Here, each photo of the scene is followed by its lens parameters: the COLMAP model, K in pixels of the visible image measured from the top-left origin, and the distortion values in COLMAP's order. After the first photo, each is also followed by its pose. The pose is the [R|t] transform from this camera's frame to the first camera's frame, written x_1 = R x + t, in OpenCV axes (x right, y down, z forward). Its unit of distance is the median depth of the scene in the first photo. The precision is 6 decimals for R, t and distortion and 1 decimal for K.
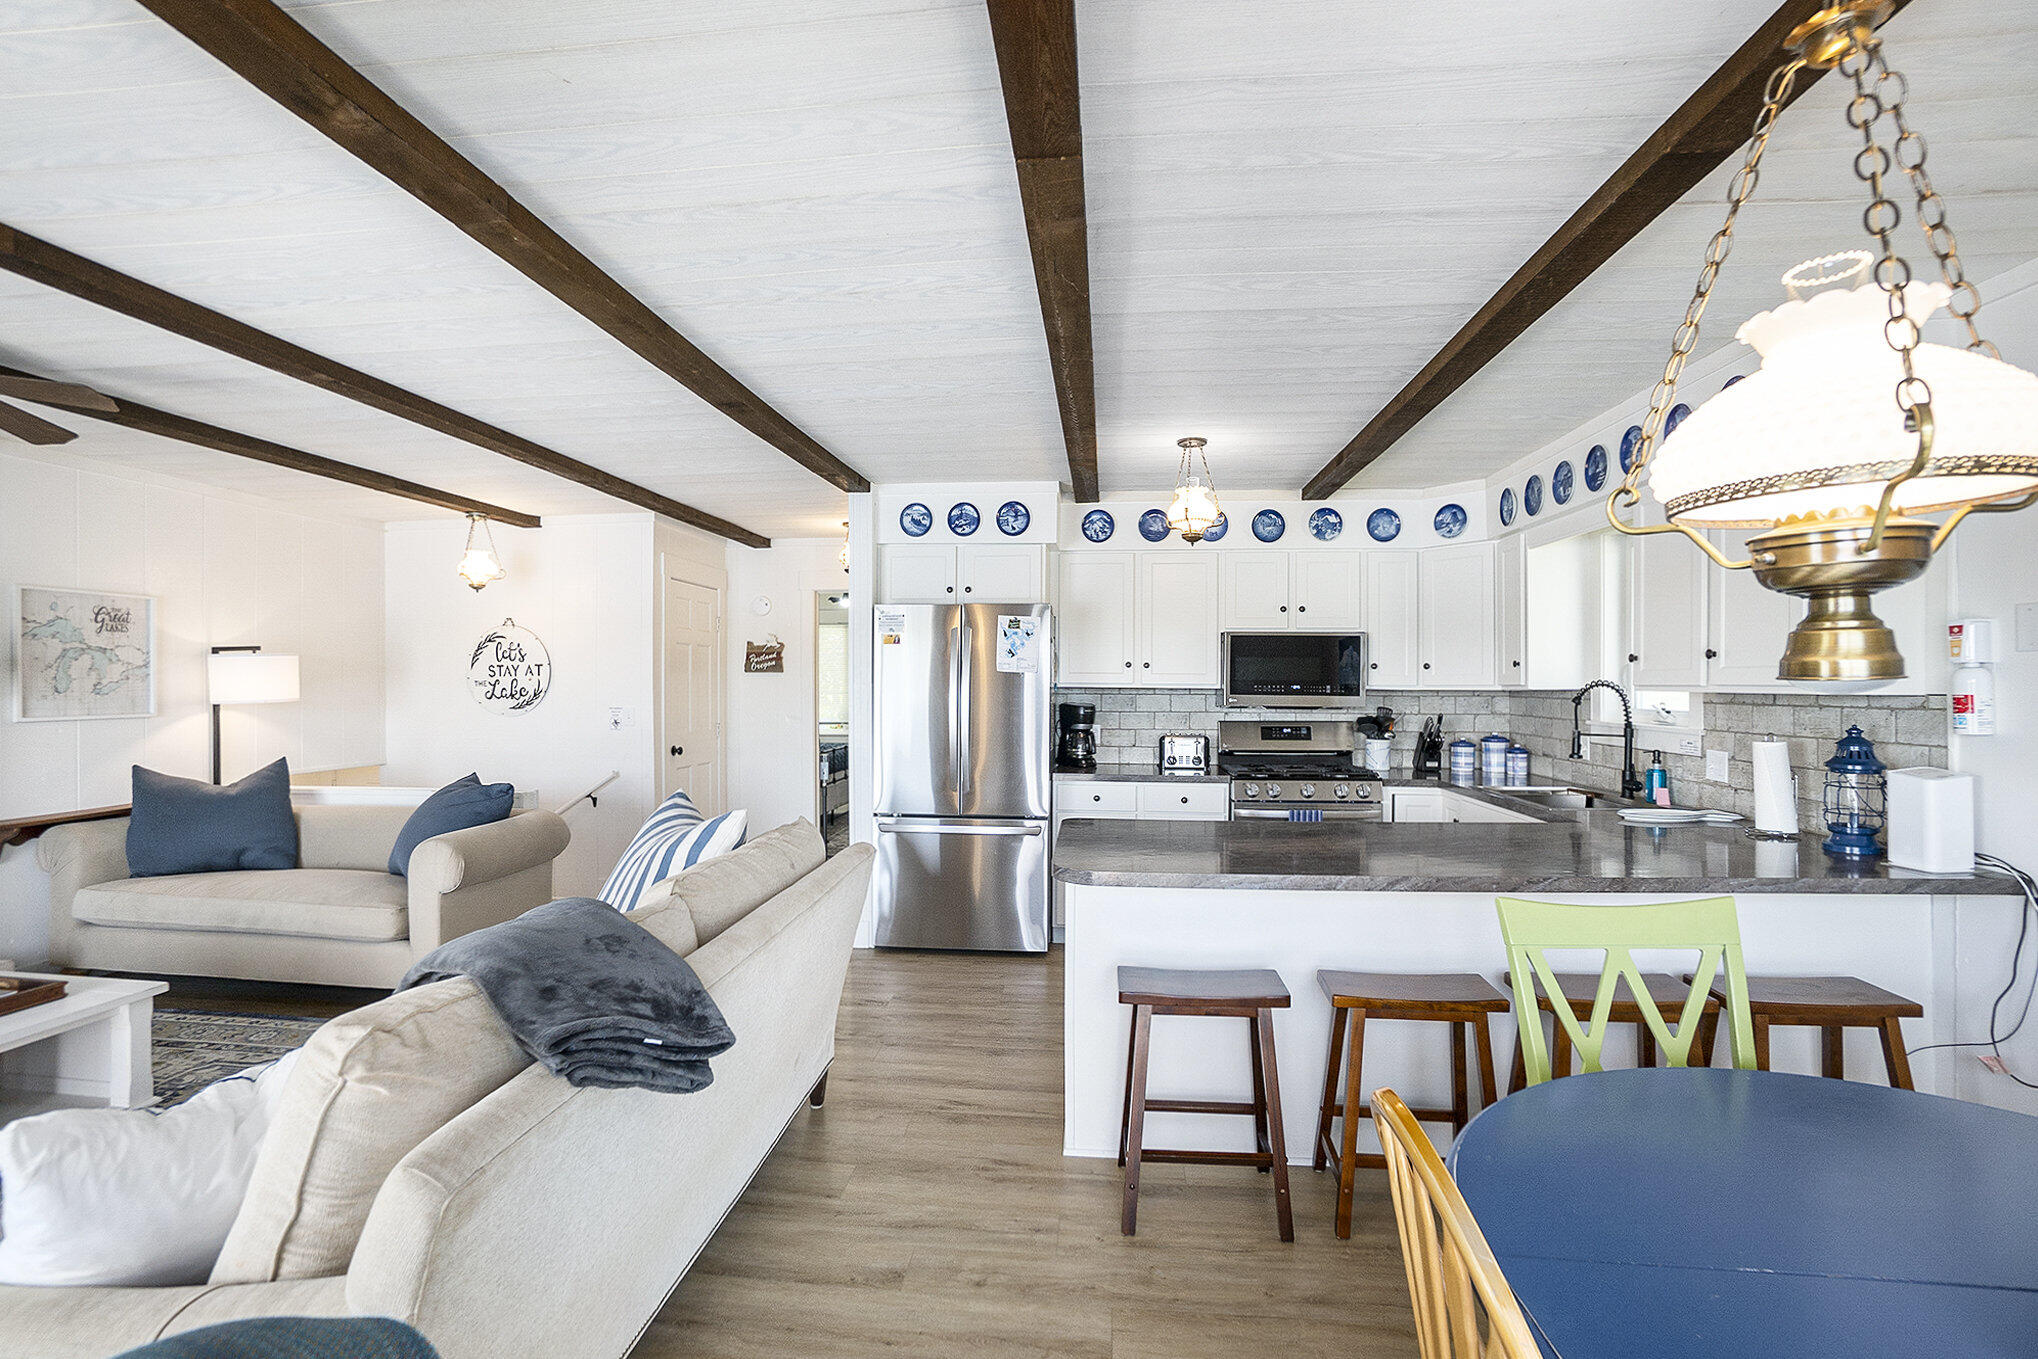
lens RADIAL K [[925.7, 0, 1003.2], [0, 925.7, 688.3], [0, 0, 1]] dist [-0.029196, 0.003217]
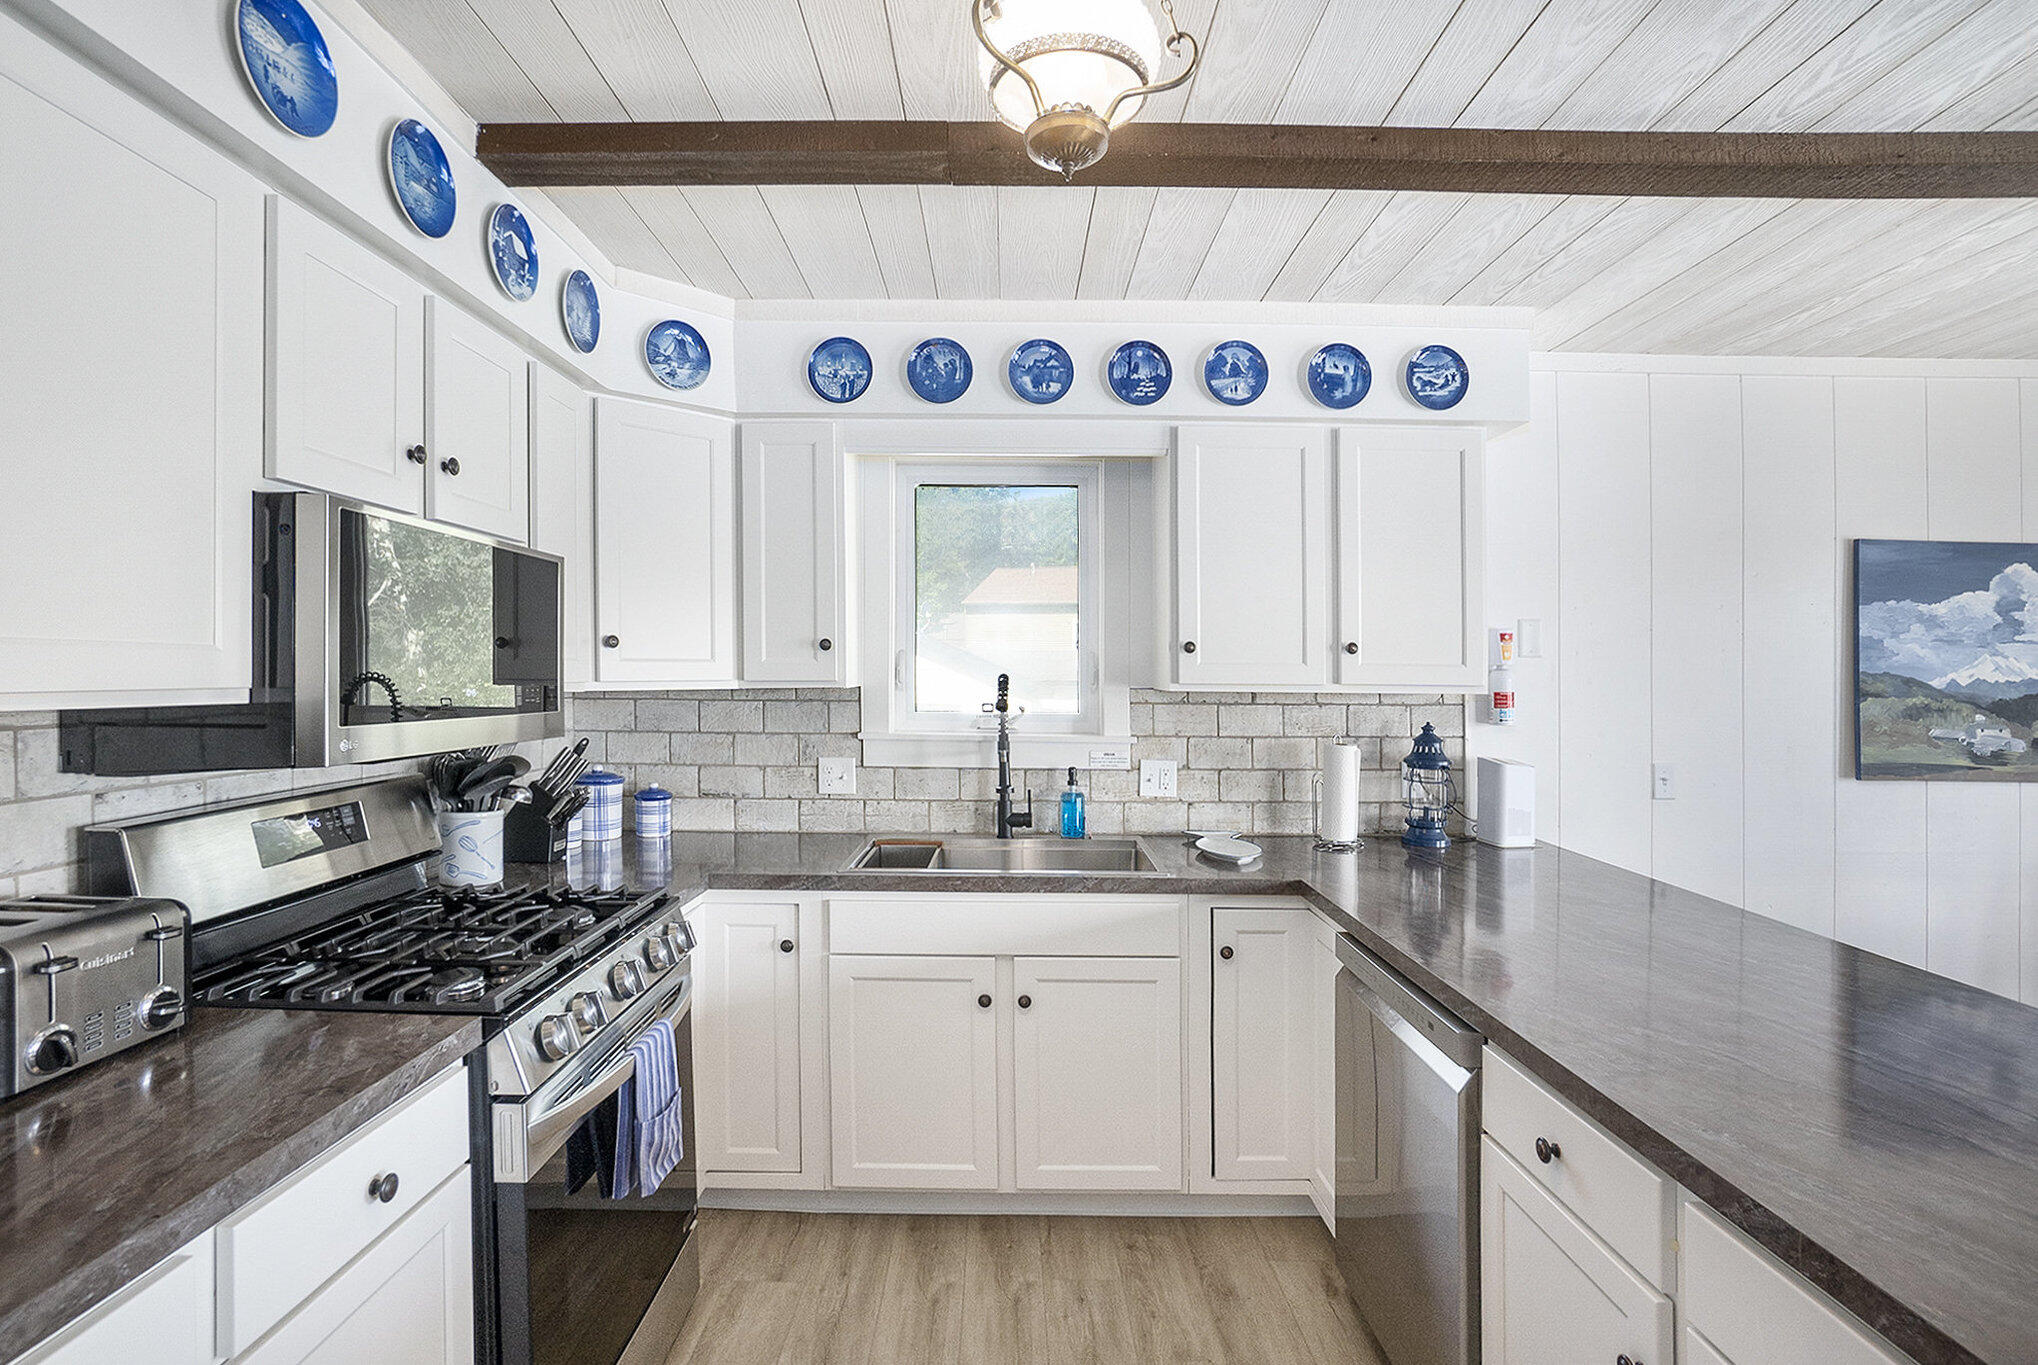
lens RADIAL K [[977.4, 0, 1032.7], [0, 977.4, 698.2], [0, 0, 1]] dist [-0.050401, 0.012881]
pose [[-0.109694, -0.030605, 0.993494, -0.062599], [-0.002121, 0.999531, 0.030557, -0.010981], [-0.993963, 0.001245, -0.109707, 0.850423]]
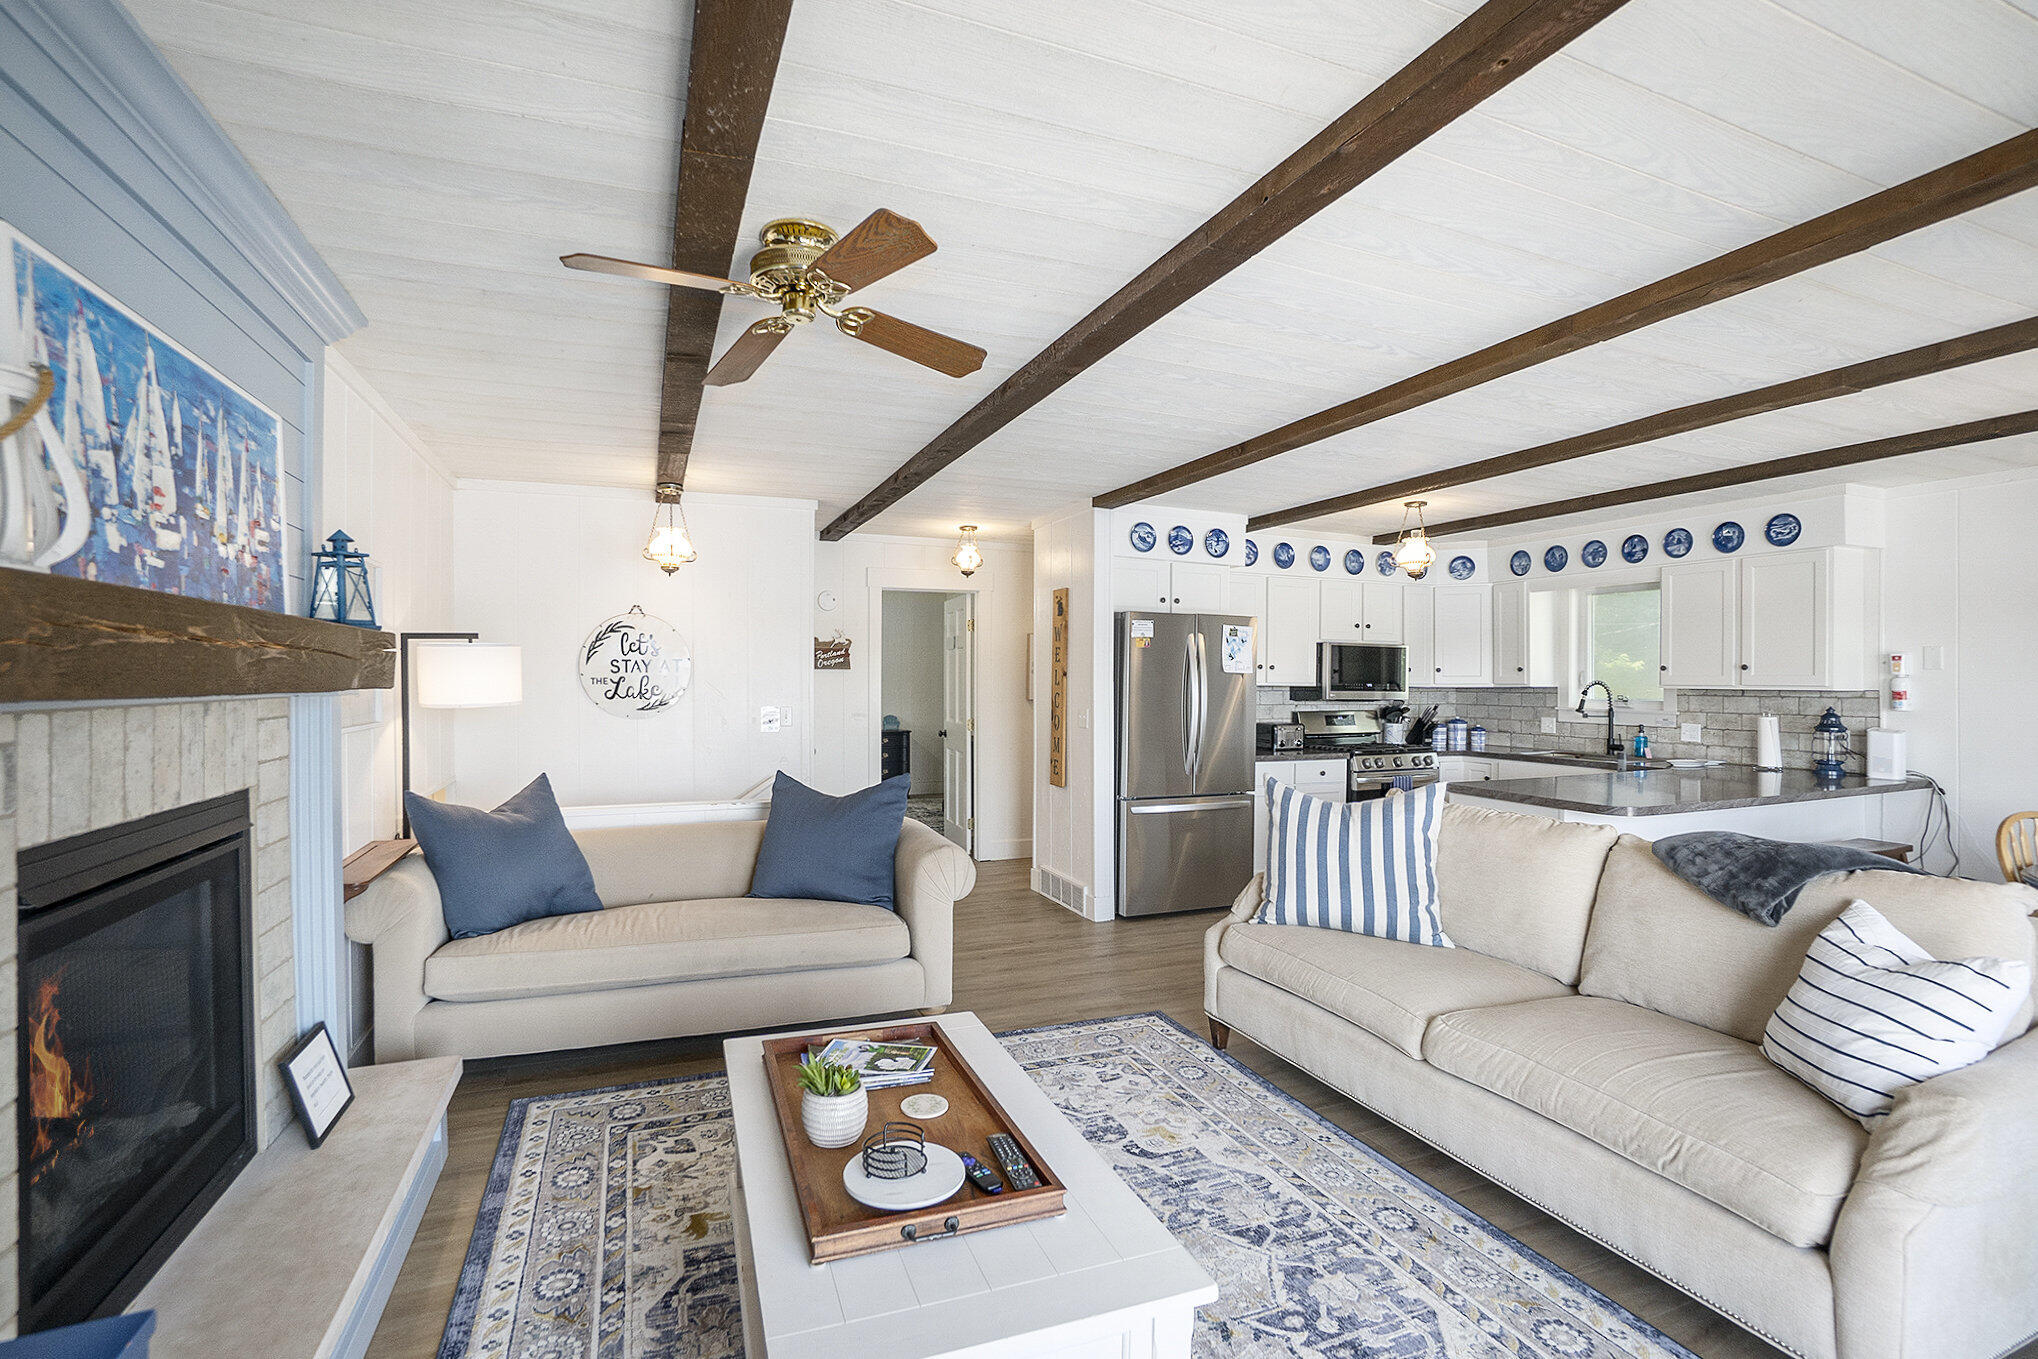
lens RADIAL K [[925.7, 0, 1018.8], [0, 925.7, 672.8], [0, 0, 1]] dist [-0.029196, 0.003217]
pose [[0.878198, 0.005786, 0.478262, -0.774872], [-0.000682, 0.999941, -0.010844, -0.004483], [-0.478297, 0.009197, 0.878150, 0.082799]]
